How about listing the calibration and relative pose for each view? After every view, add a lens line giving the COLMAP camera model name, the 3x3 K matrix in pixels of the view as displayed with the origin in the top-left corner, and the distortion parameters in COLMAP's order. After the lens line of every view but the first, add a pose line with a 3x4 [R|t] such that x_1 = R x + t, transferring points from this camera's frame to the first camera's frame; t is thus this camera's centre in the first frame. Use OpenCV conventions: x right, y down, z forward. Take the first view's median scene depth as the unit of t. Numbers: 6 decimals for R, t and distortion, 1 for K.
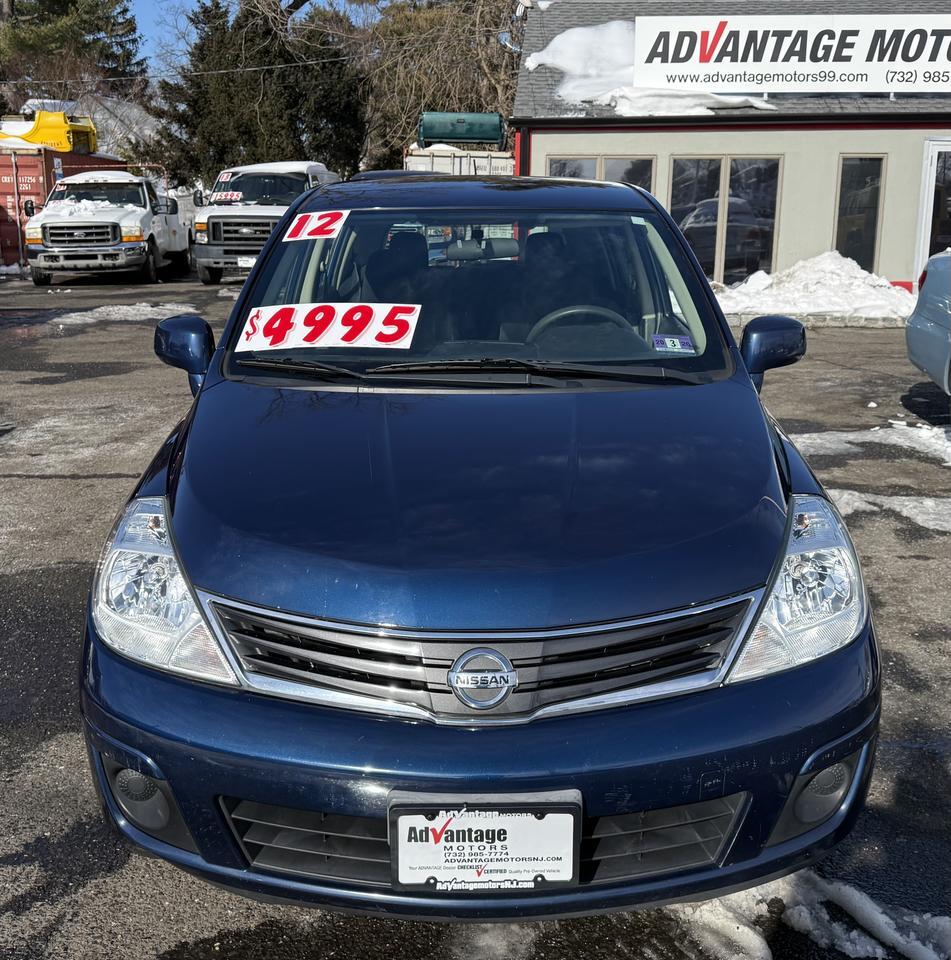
lens RADIAL K [[1049.6, 0, 475.5], [0, 1049.6, 480.0], [0, 0, 1]] dist [0.121534, -0.191953]
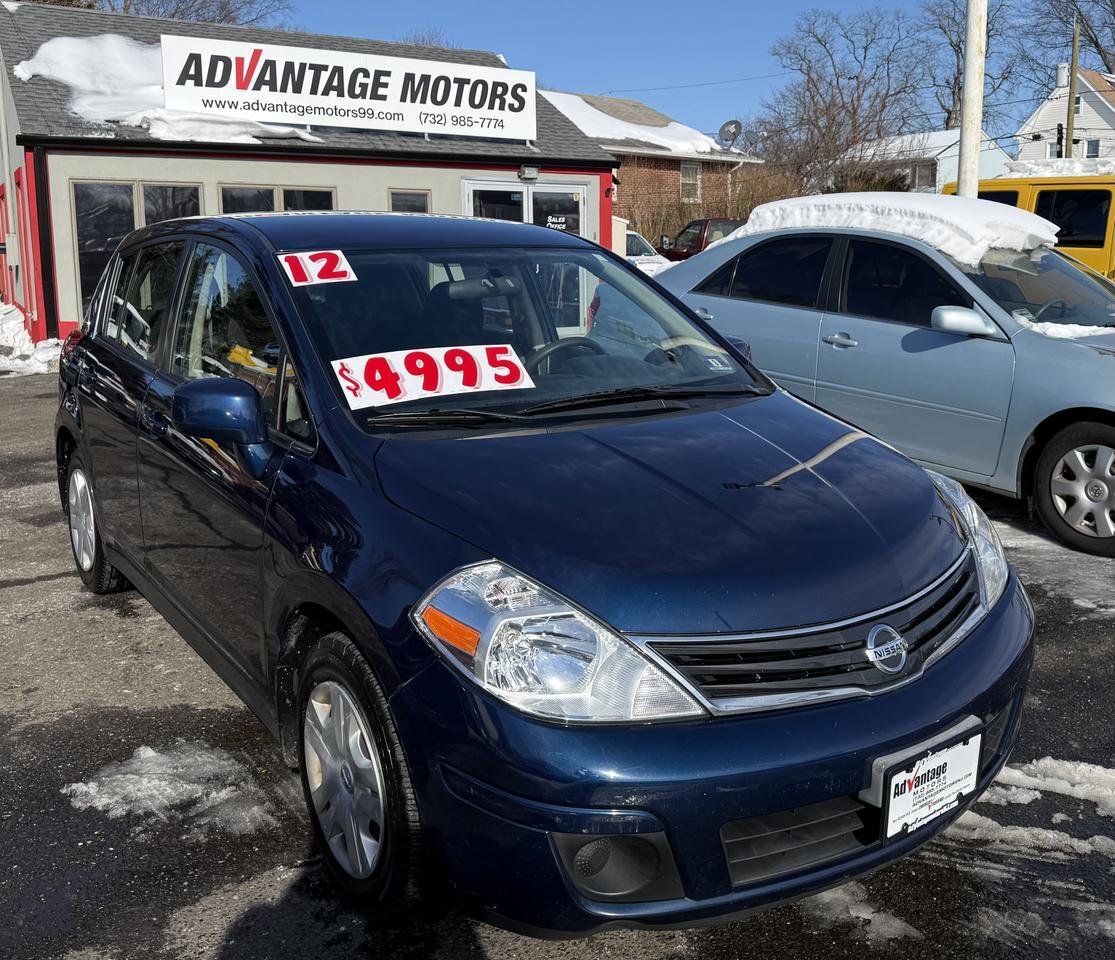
lens RADIAL K [[1108.4, 0, 603.8], [0, 1108.4, 475.4], [0, 0, 1]] dist [0.128973, -0.223083]
pose [[0.786560, -0.135351, 0.602498, -0.185829], [0.160074, 0.987023, 0.012758, -0.012828], [-0.596406, 0.086409, 0.798019, 0.035271]]
